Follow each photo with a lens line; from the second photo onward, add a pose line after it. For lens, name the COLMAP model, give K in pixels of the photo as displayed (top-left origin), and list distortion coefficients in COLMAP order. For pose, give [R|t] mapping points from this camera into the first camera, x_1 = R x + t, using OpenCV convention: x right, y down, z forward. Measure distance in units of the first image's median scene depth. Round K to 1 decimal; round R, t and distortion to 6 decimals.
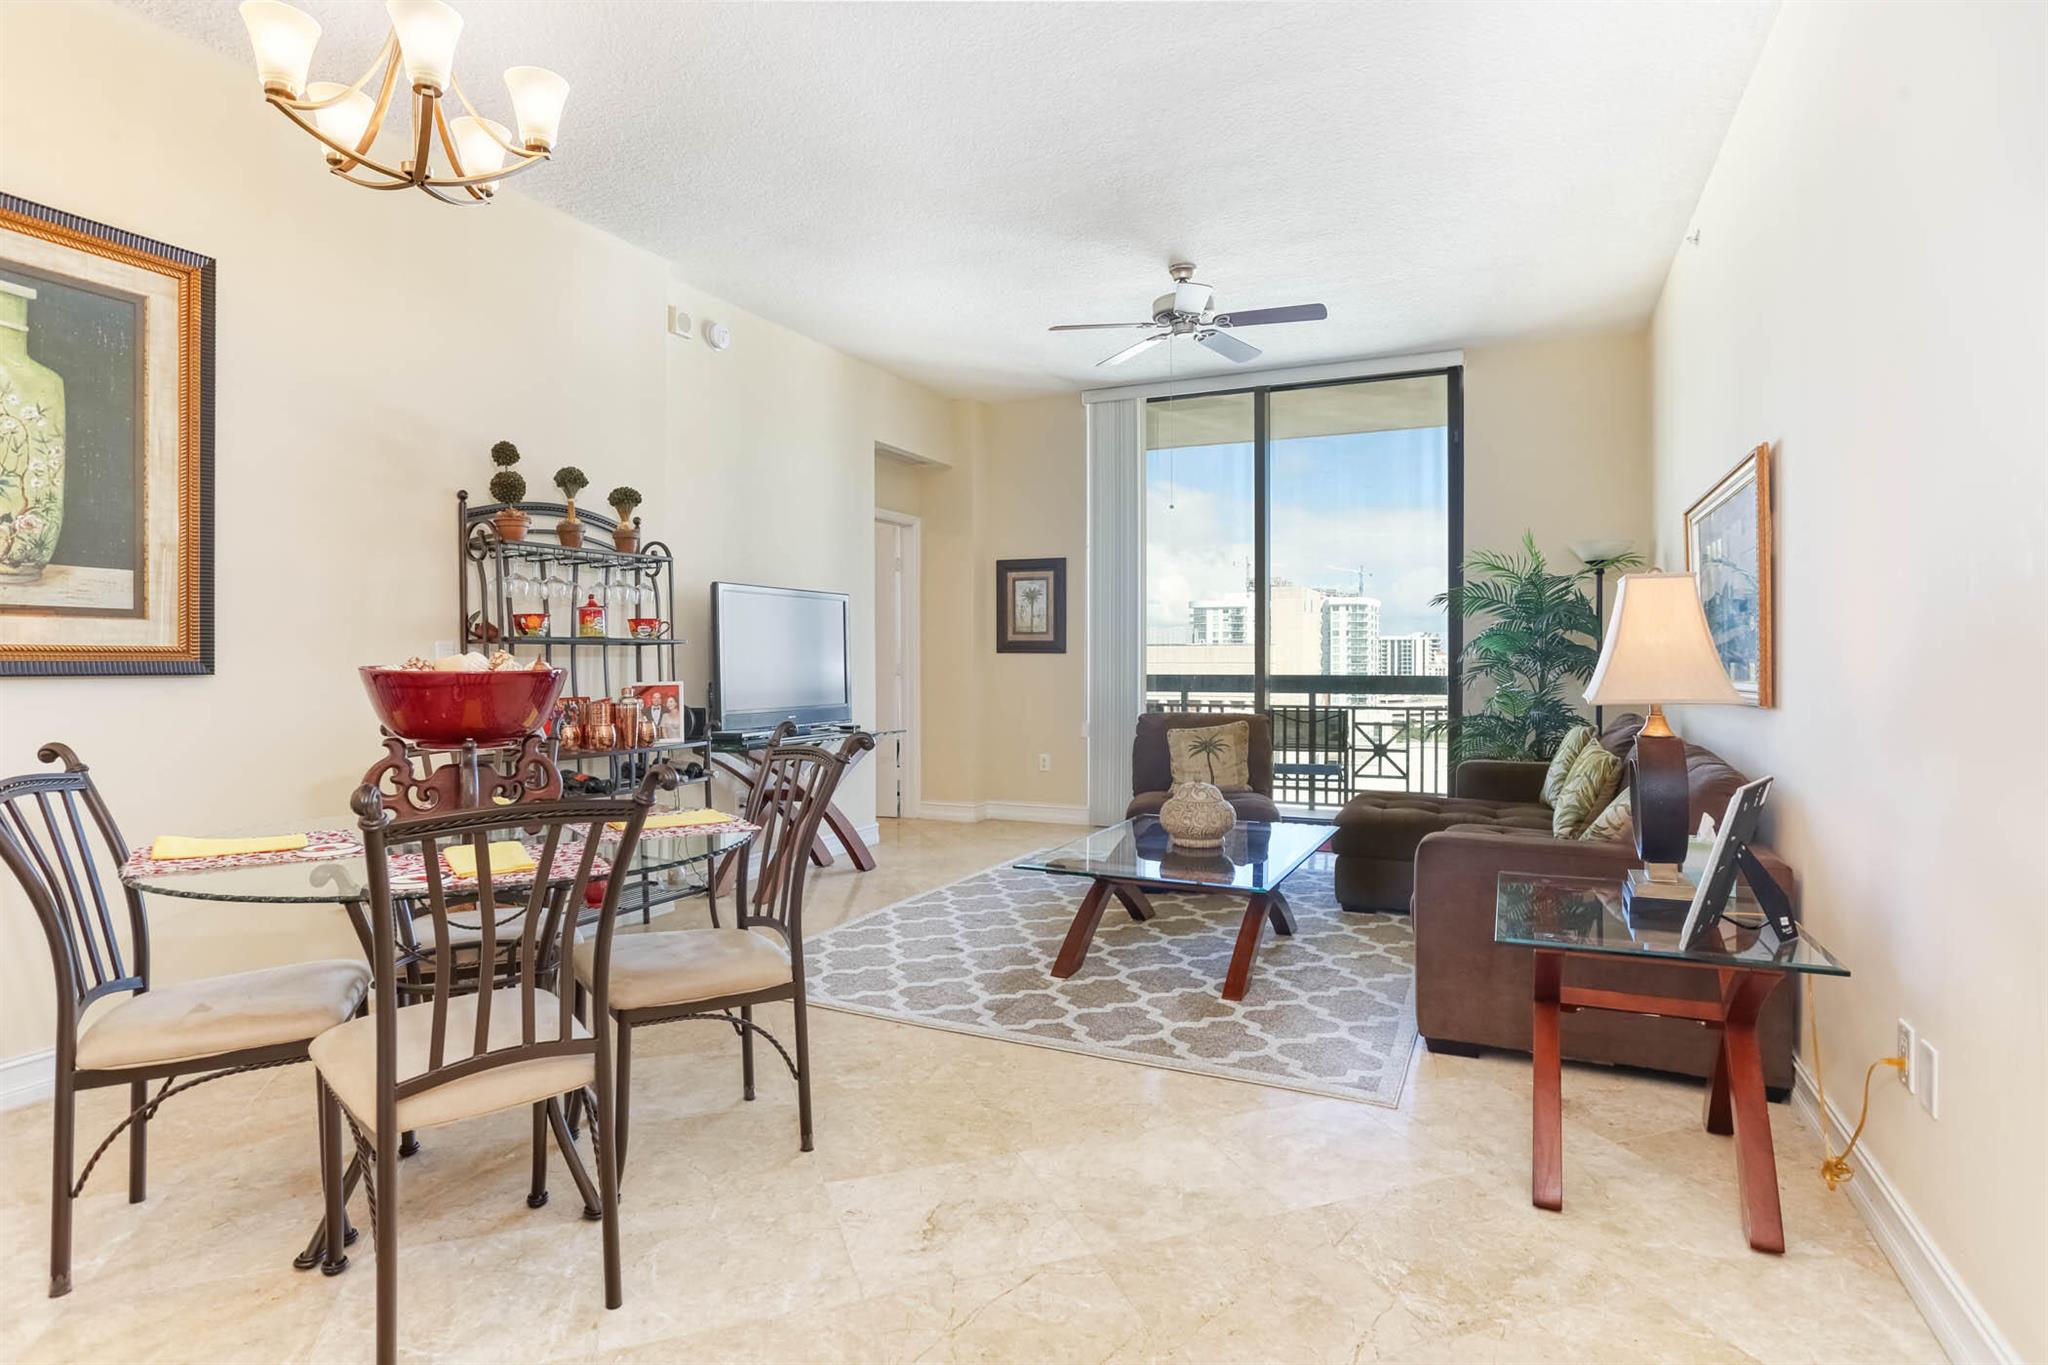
lens RADIAL K [[1062.2, 0, 1017.7], [0, 1062.2, 667.5], [0, 0, 1]] dist [-0.049095, 0.032489]
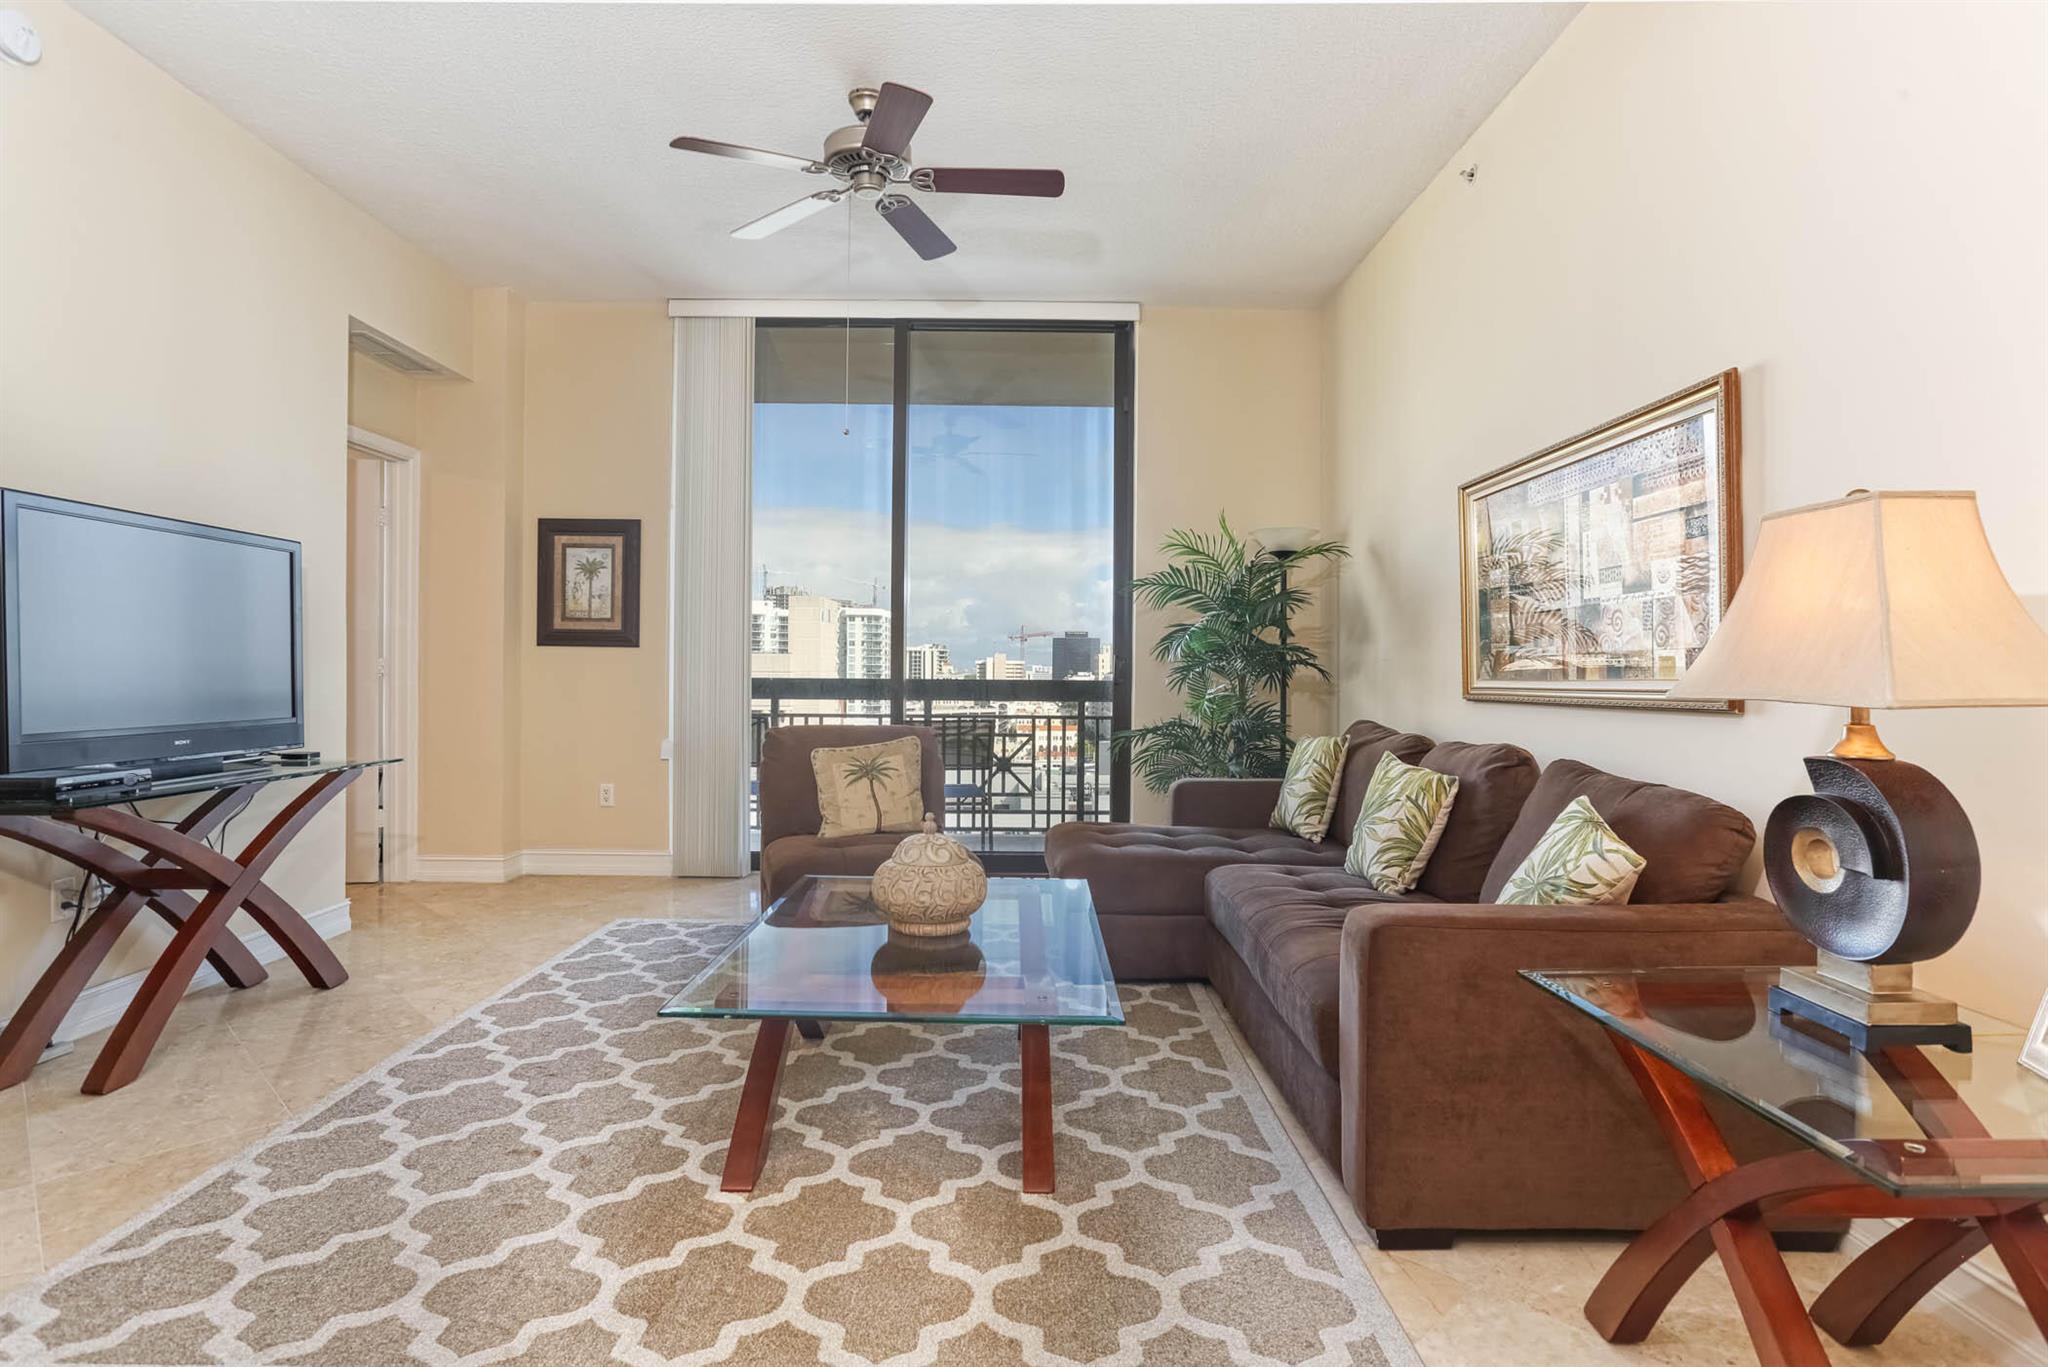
lens RADIAL K [[1062.2, 0, 1017.7], [0, 1062.2, 668.5], [0, 0, 1]] dist [-0.049095, 0.032489]
pose [[0.900189, 0.008599, 0.435414, -0.053084], [-0.005263, 0.999947, -0.008866, 0.009120], [-0.435468, 0.005689, 0.900186, 0.301146]]
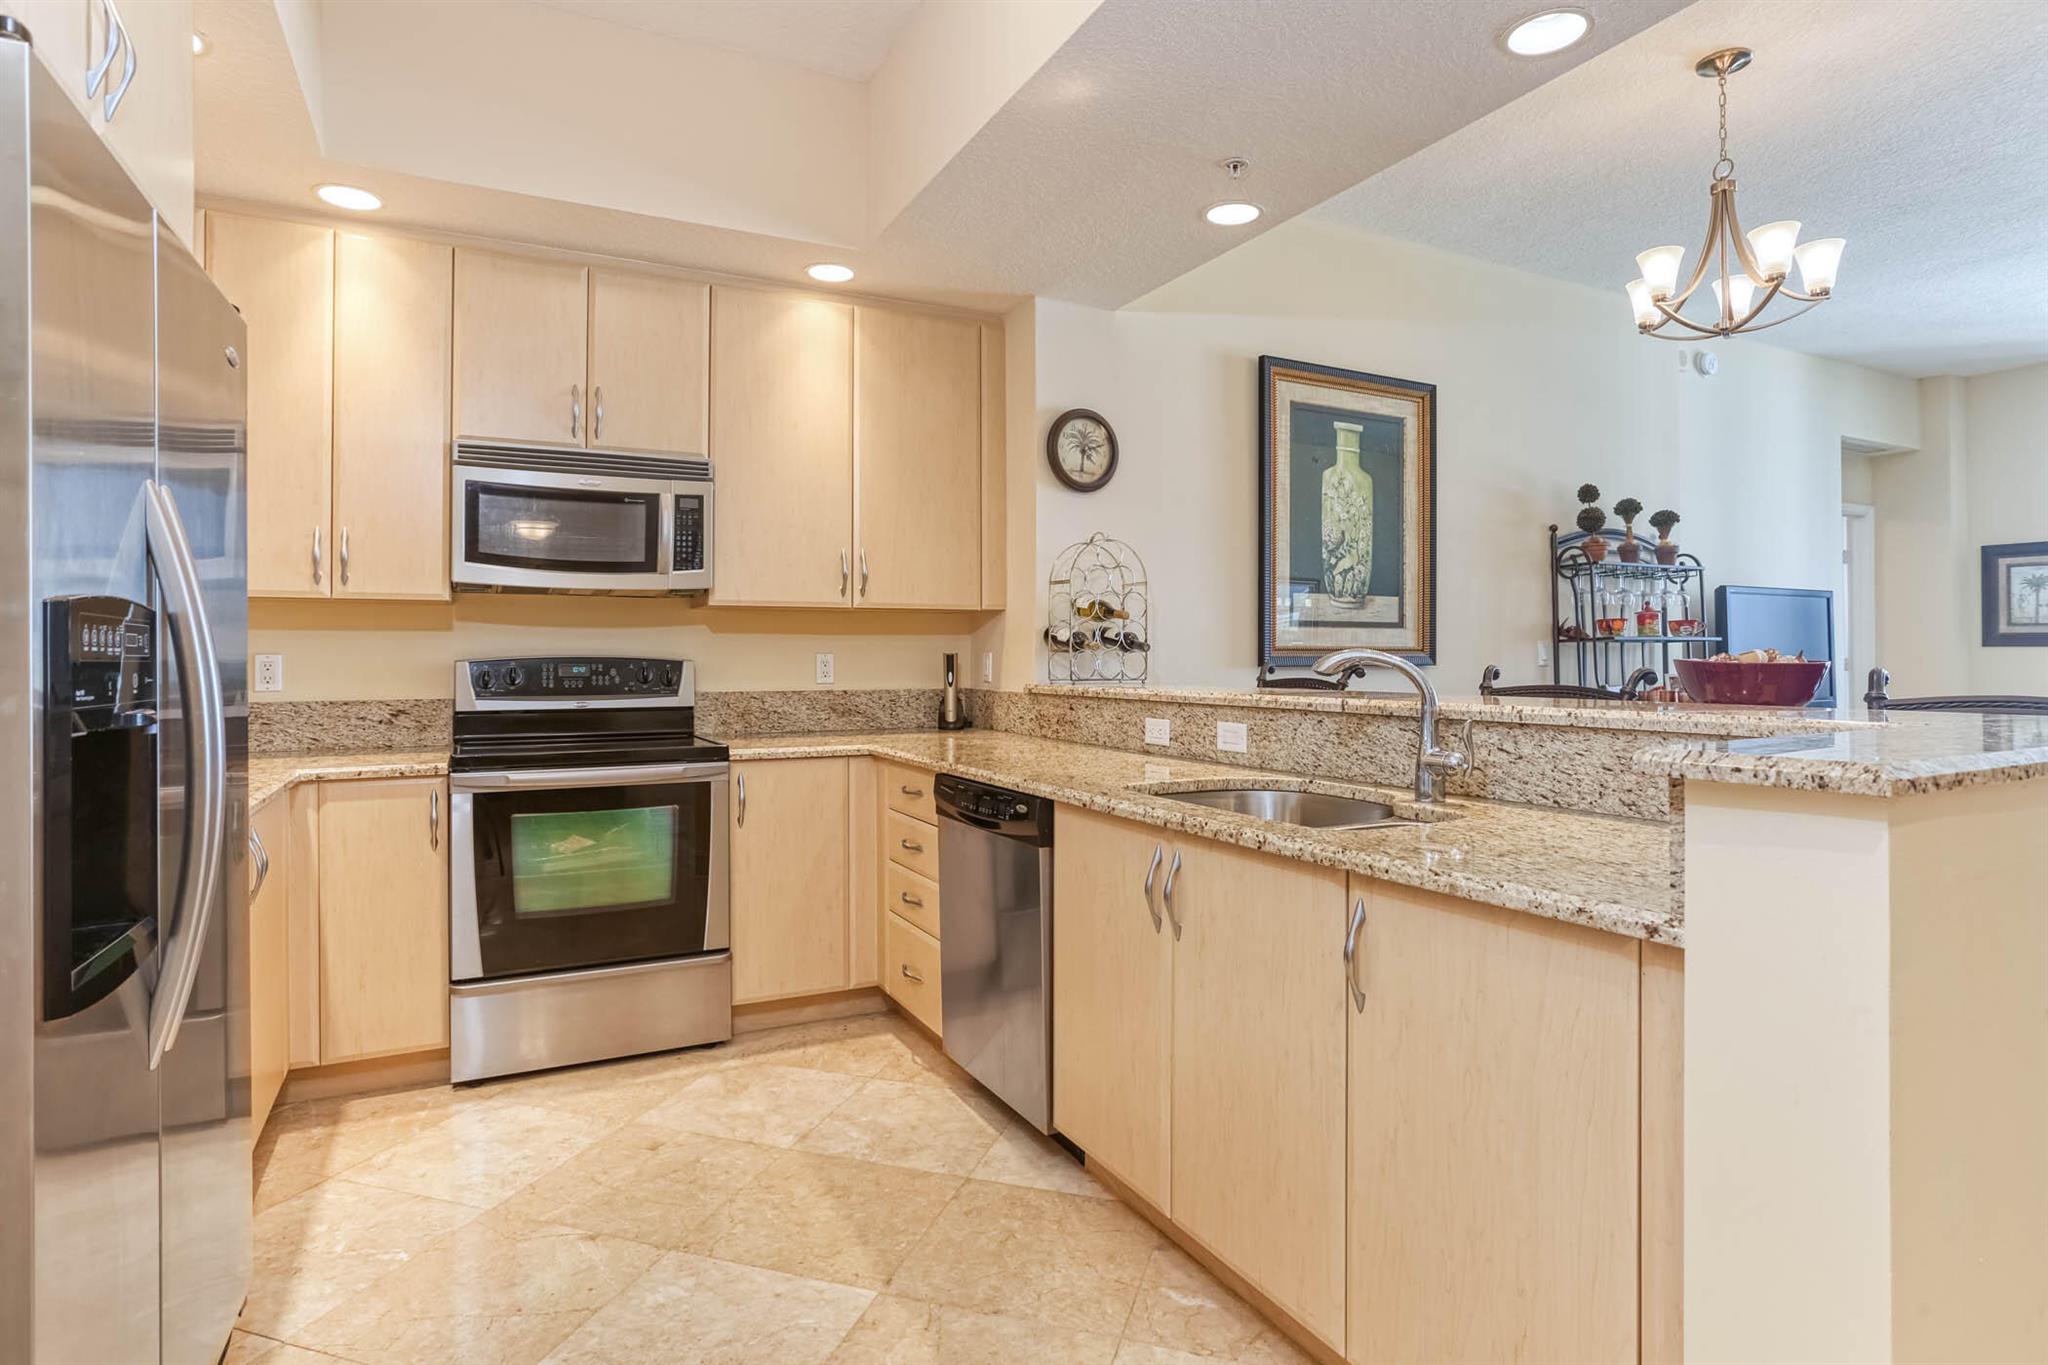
lens RADIAL K [[1058.7, 0, 1013.9], [0, 1058.7, 651.7], [0, 0, 1]] dist [-0.056272, 0.030091]
pose [[0.790713, -0.003322, -0.612178, -0.194971], [-0.002985, 0.999952, -0.009281, 0.002160], [0.612180, 0.009166, 0.790666, -0.316769]]
